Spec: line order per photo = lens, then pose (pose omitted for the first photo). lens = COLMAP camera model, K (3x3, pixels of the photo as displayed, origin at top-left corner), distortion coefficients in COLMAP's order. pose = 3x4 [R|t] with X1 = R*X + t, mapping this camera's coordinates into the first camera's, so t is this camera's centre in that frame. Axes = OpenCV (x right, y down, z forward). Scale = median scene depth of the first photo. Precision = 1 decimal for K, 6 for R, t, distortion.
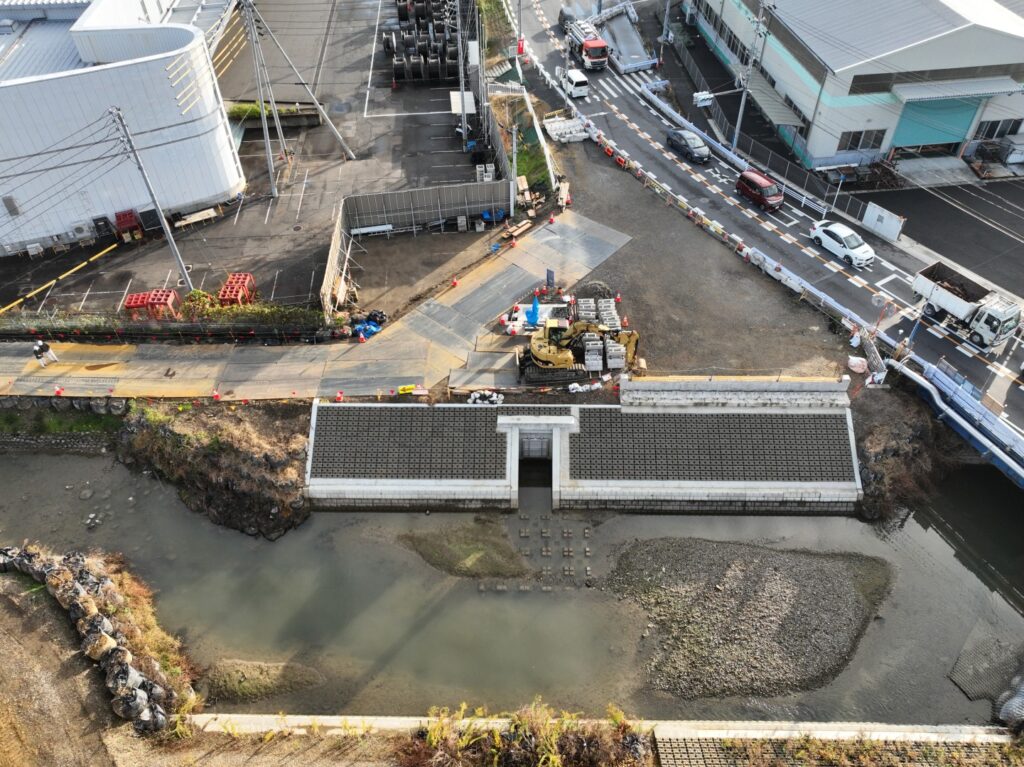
lens RADIAL K [[759.8, 0, 512.0], [0, 759.8, 383.5], [0, 0, 1]] dist [0.000341, 0.001694]
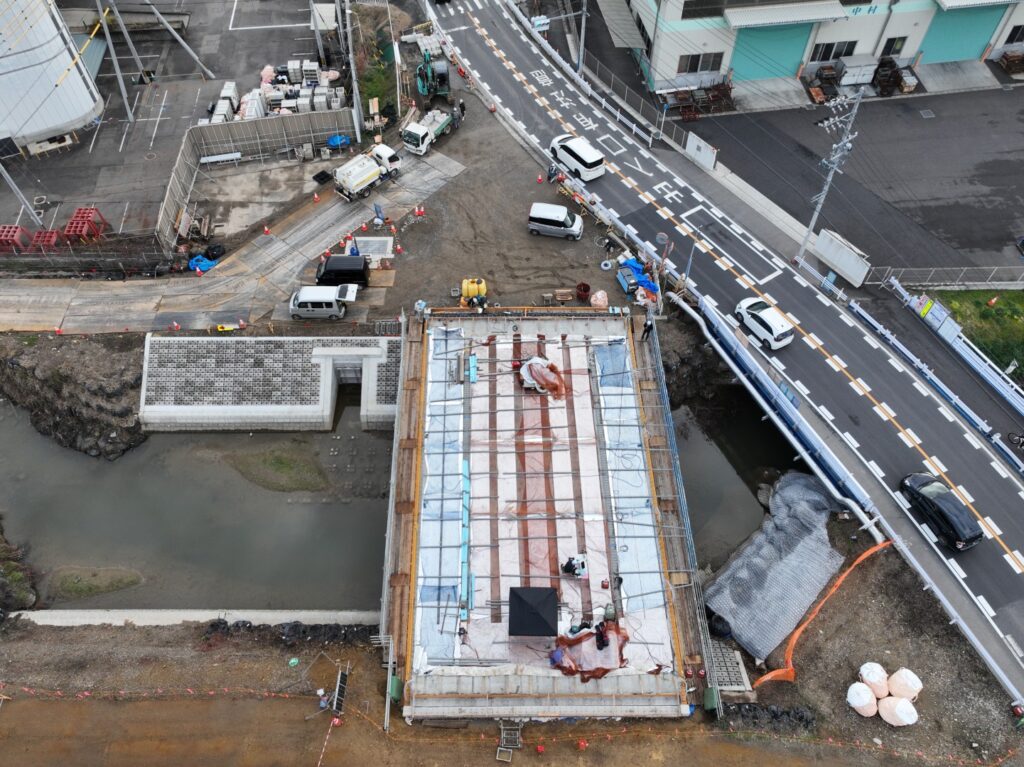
lens RADIAL K [[759.8, 0, 512.0], [0, 759.8, 383.5], [0, 0, 1]] dist [0.000341, 0.001694]
pose [[0.999730, -0.010897, 0.020508, 0.199886], [0.007455, 0.986928, 0.160990, -0.066236], [-0.021994, -0.160794, 0.986743, -0.088365]]
